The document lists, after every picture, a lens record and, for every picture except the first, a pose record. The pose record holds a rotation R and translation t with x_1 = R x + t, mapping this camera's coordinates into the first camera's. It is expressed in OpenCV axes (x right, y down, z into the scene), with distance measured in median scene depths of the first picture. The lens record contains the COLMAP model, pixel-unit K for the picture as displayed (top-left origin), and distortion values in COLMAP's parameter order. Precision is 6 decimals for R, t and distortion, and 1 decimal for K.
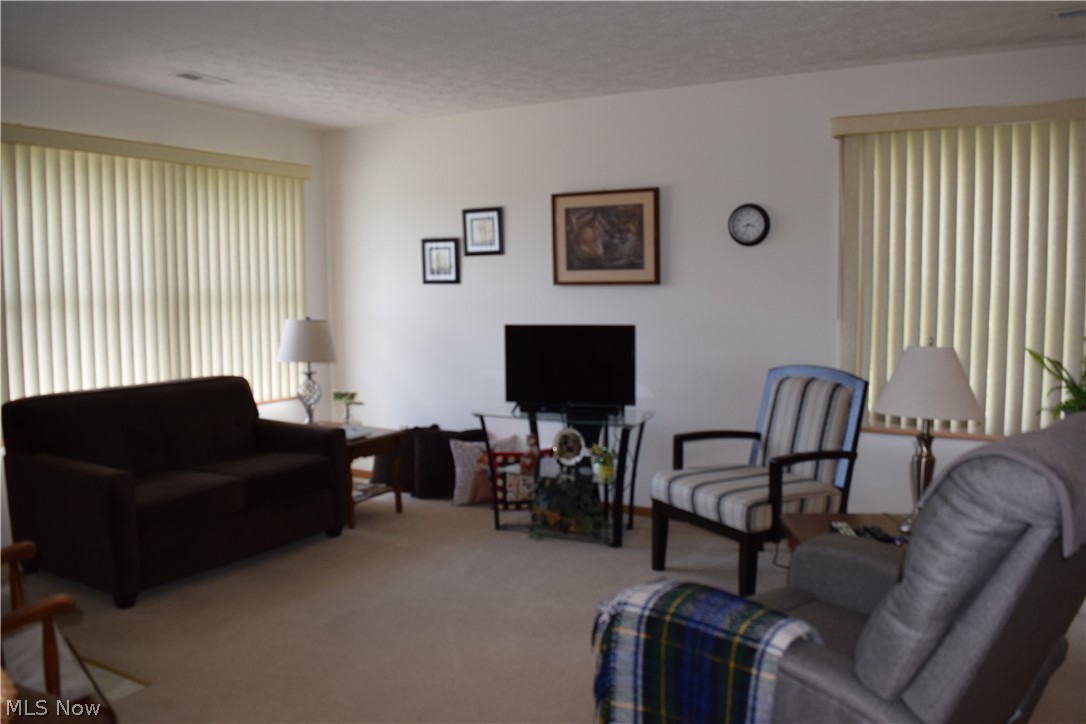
lens RADIAL K [[855.7, 0, 543.0], [0, 855.7, 362.0], [0, 0, 1]] dist [-0.094789, 0.011690]
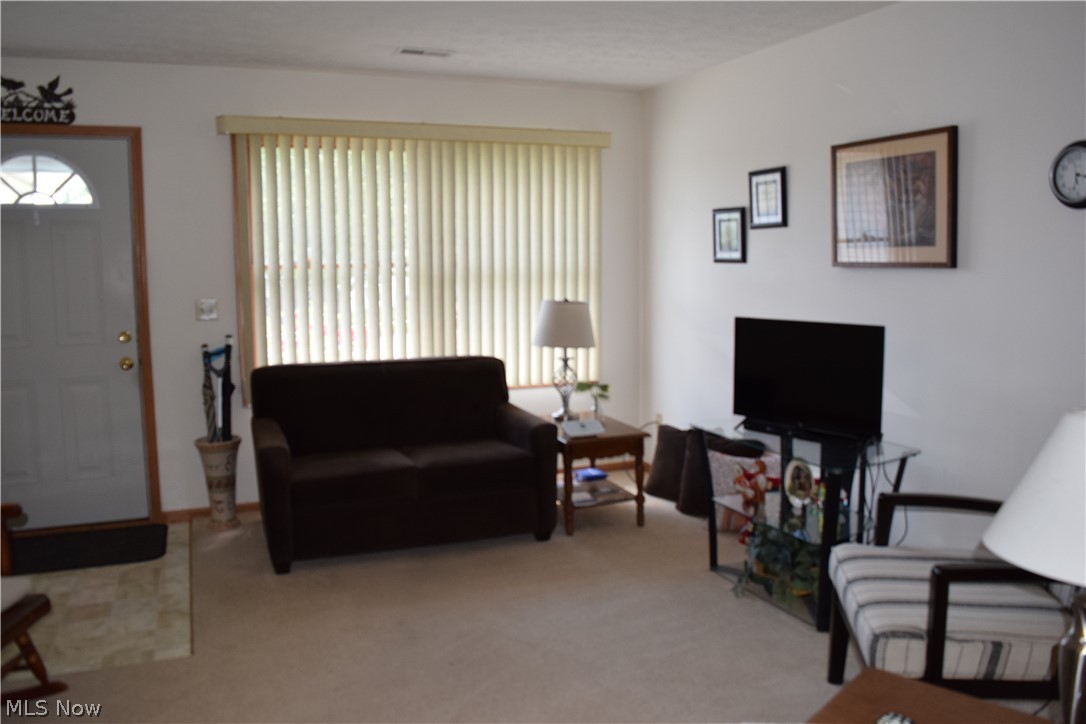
lens RADIAL K [[855.7, 0, 543.0], [0, 855.7, 362.0], [0, 0, 1]] dist [-0.094789, 0.011690]
pose [[0.787452, 0.073621, -0.611963, 0.285436], [-0.052675, 0.997247, 0.052192, -0.032282], [0.614121, -0.008863, 0.789162, 0.259591]]
